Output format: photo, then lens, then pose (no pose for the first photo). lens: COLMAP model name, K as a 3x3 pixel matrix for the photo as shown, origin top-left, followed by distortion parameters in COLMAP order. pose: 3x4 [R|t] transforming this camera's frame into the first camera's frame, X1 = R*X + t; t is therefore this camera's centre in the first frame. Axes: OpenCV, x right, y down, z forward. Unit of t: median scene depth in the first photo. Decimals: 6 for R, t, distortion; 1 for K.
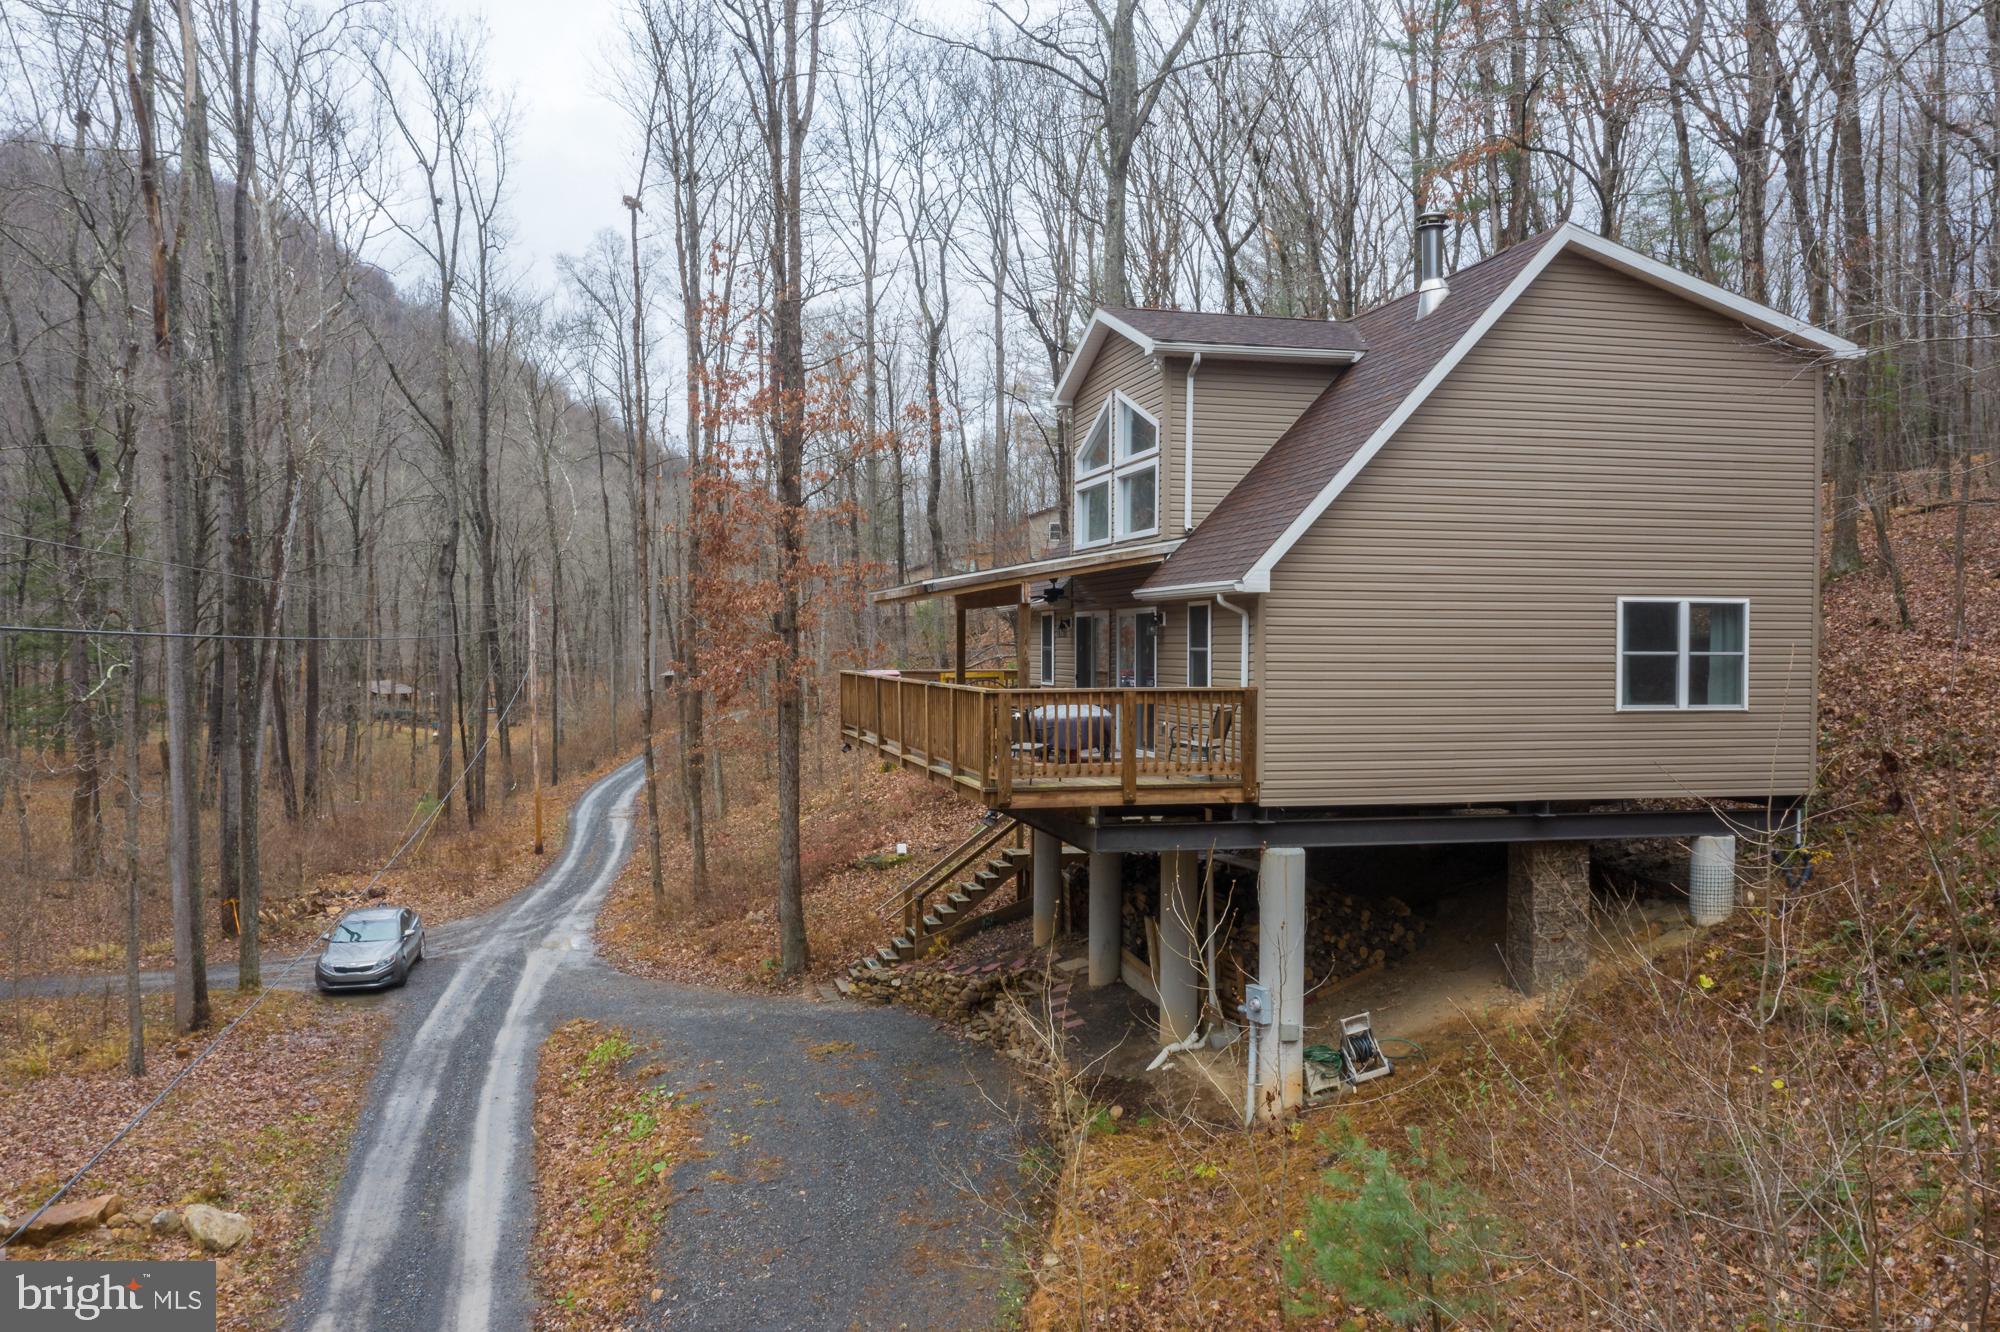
lens RADIAL K [[1584.4, 0, 1004.6], [0, 1584.4, 665.7], [0, 0, 1]] dist [-0.014322, -0.002487]
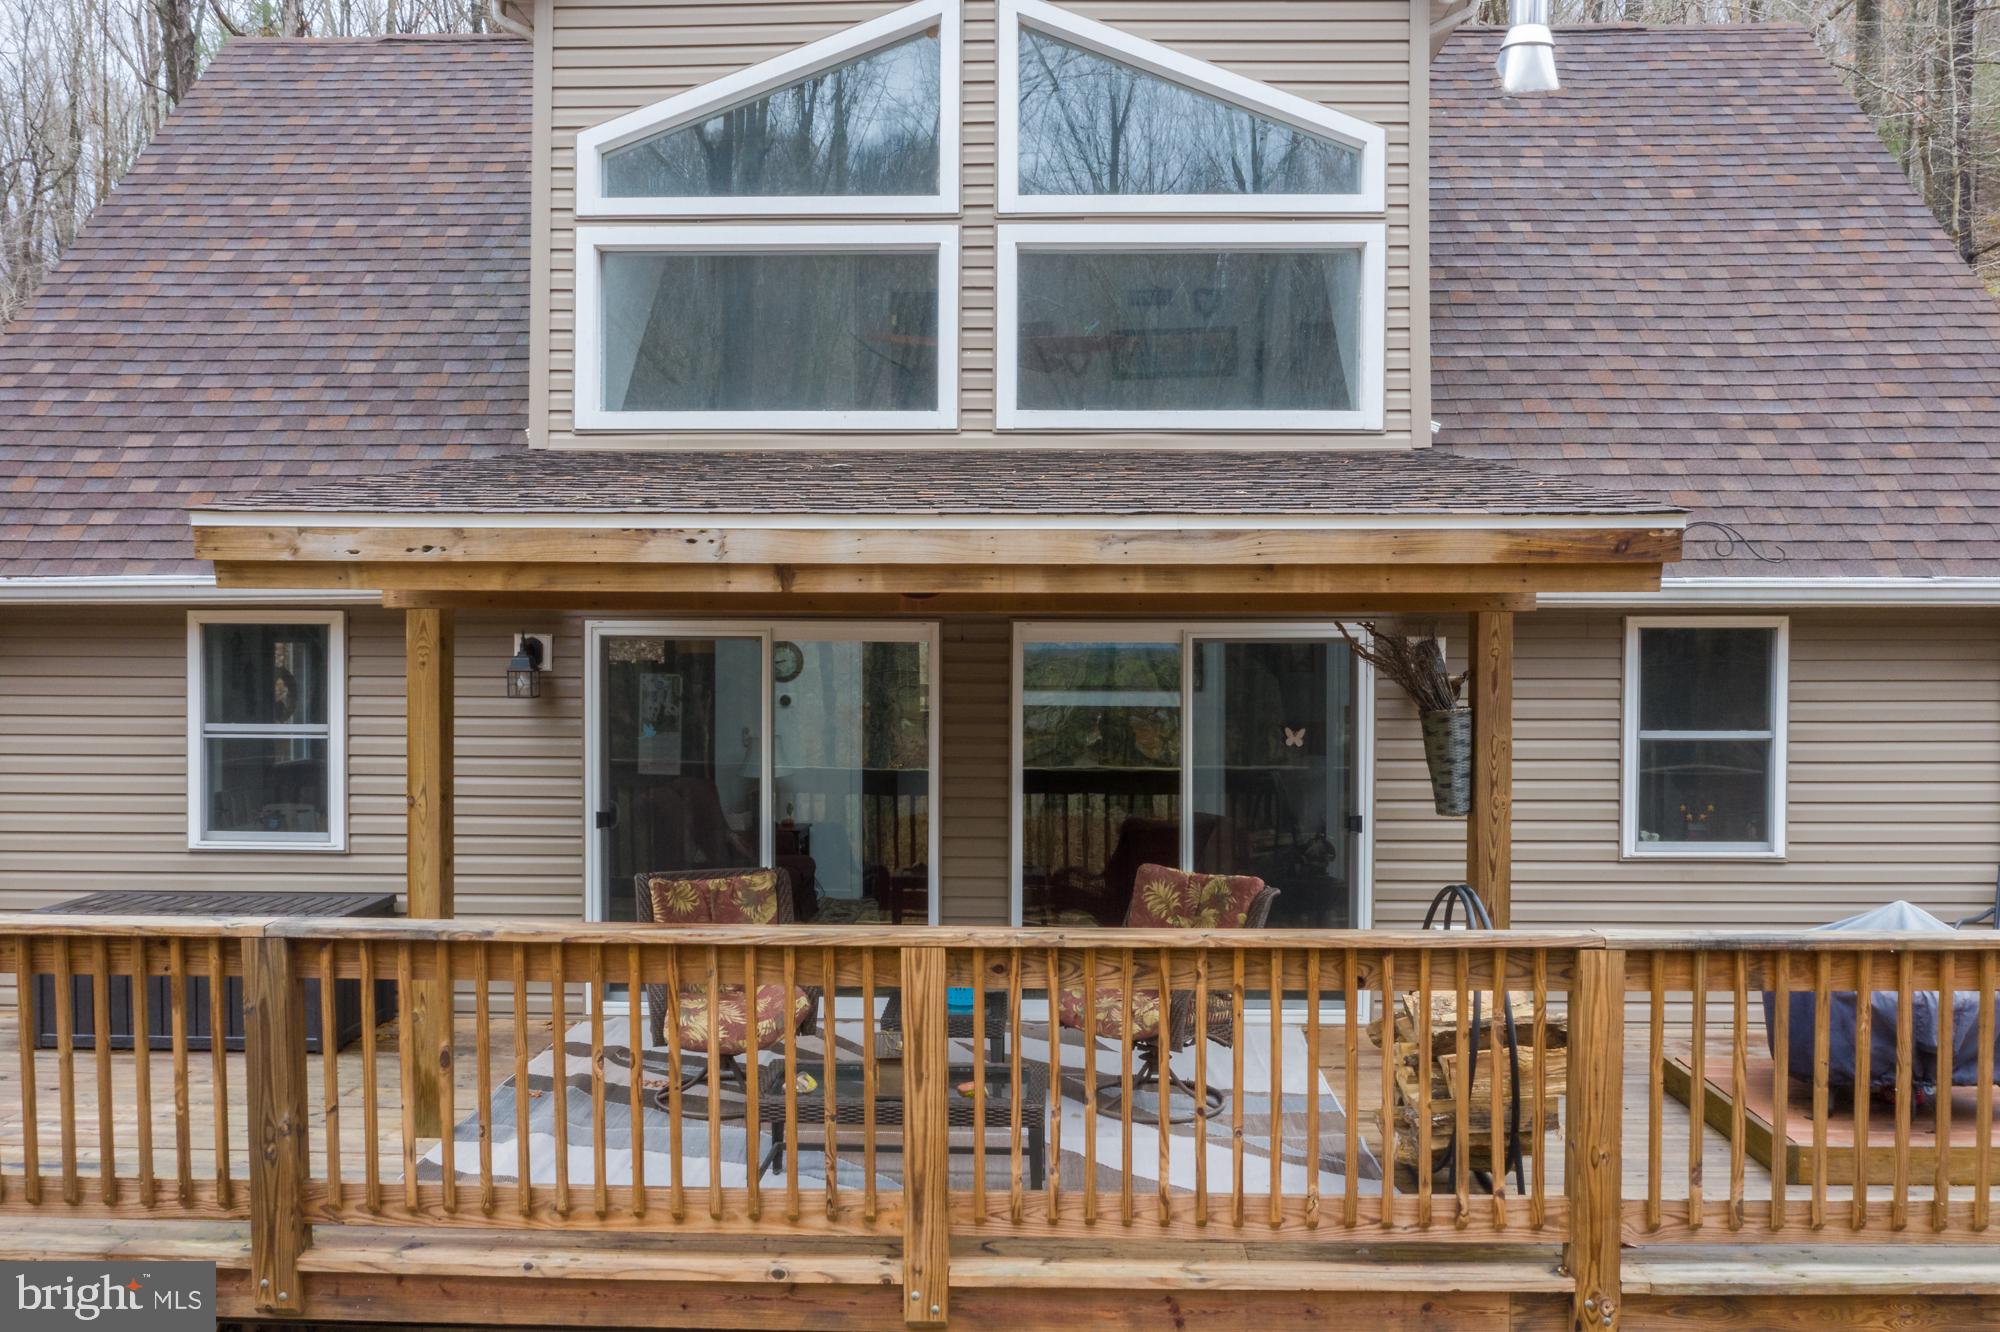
lens RADIAL K [[1584.4, 0, 1004.6], [0, 1584.4, 665.7], [0, 0, 1]] dist [-0.014322, -0.002487]
pose [[0.260569, -0.017379, 0.965299, -0.211561], [0.011281, 0.999825, 0.014955, -0.024331], [-0.965389, 0.006993, 0.260719, 0.718049]]
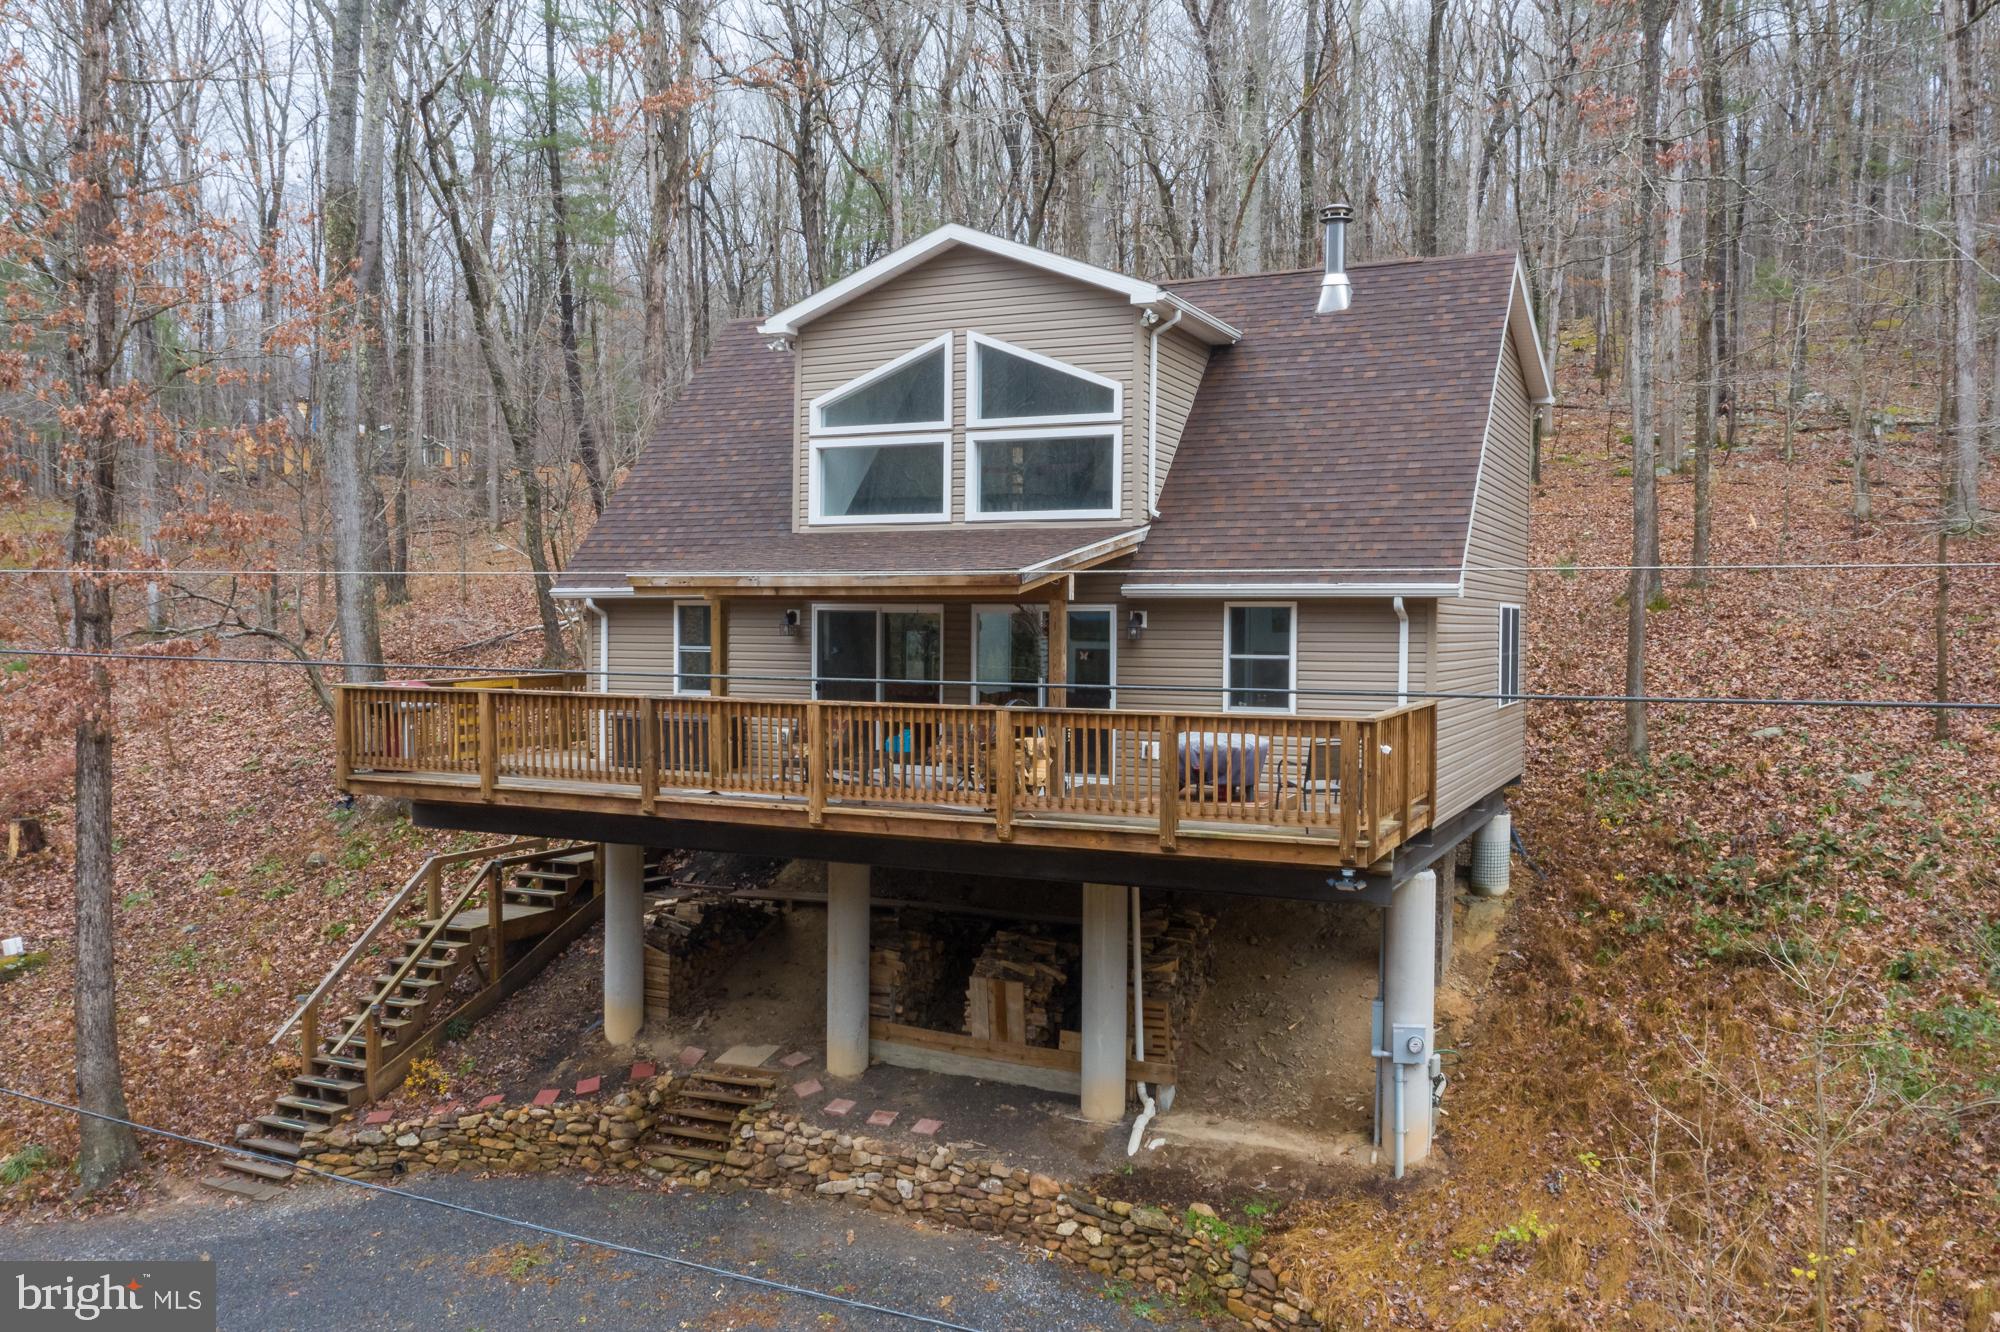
lens RADIAL K [[1587.1, 0, 1004.6], [0, 1587.1, 663.2], [0, 0, 1]] dist [-0.014475, -0.003327]
pose [[0.623019, -0.019063, 0.781974, -0.436210], [0.005428, 0.999784, 0.020048, -0.016928], [-0.782188, -0.008246, 0.622988, 0.380128]]
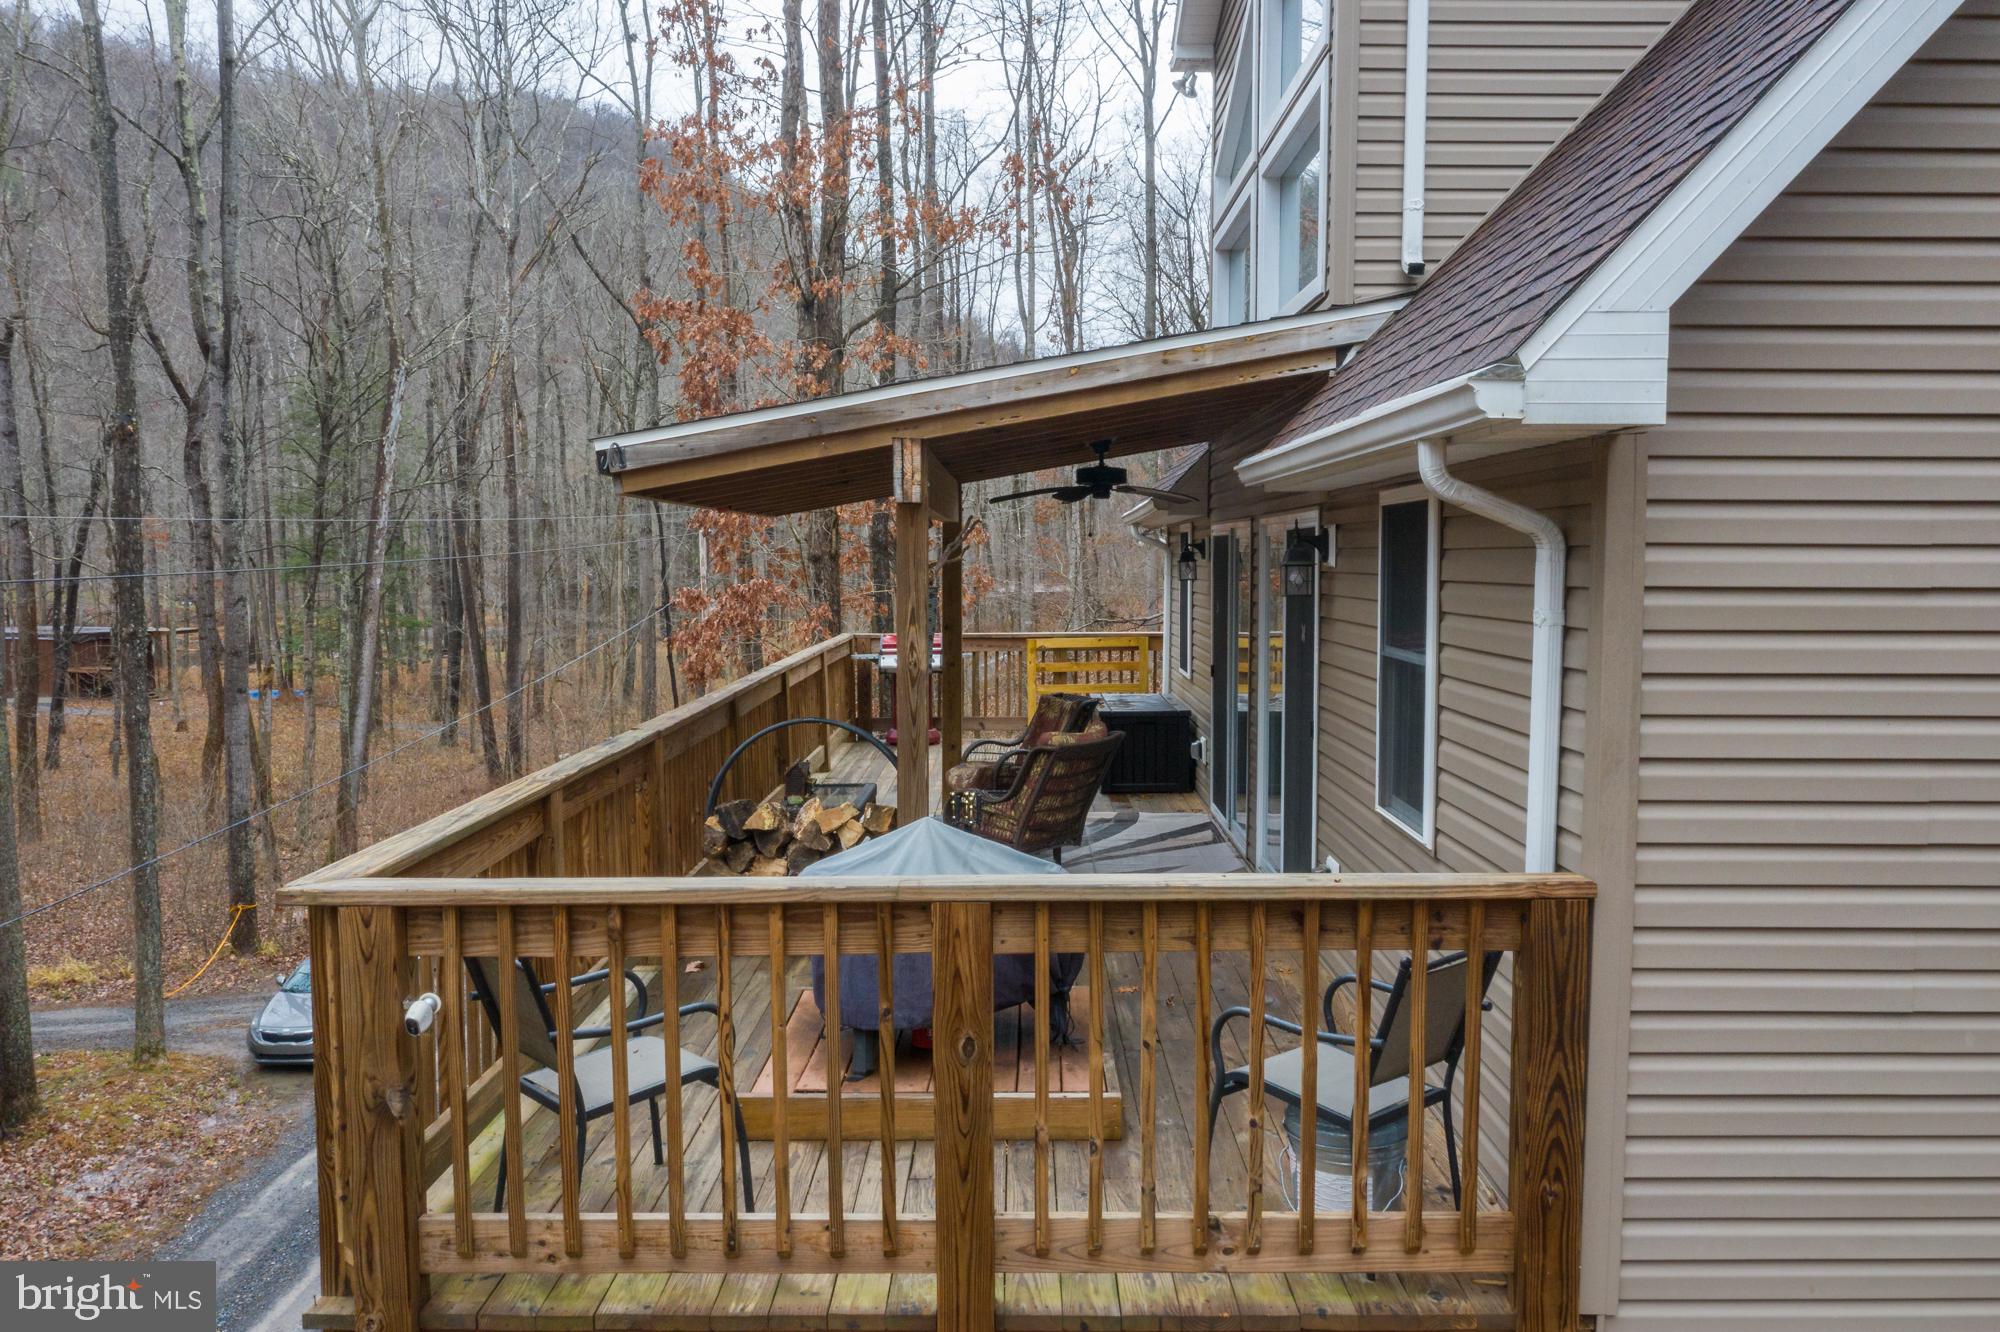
lens RADIAL K [[1594.3, 0, 1000.0], [0, 1594.3, 666.0], [0, 0, 1]] dist [-0.017742, 0.002938]
pose [[0.971209, 0.012655, -0.237892, 0.080935], [0.000623, 0.998450, 0.055657, -0.016605], [0.238227, -0.054203, 0.969696, 0.473858]]
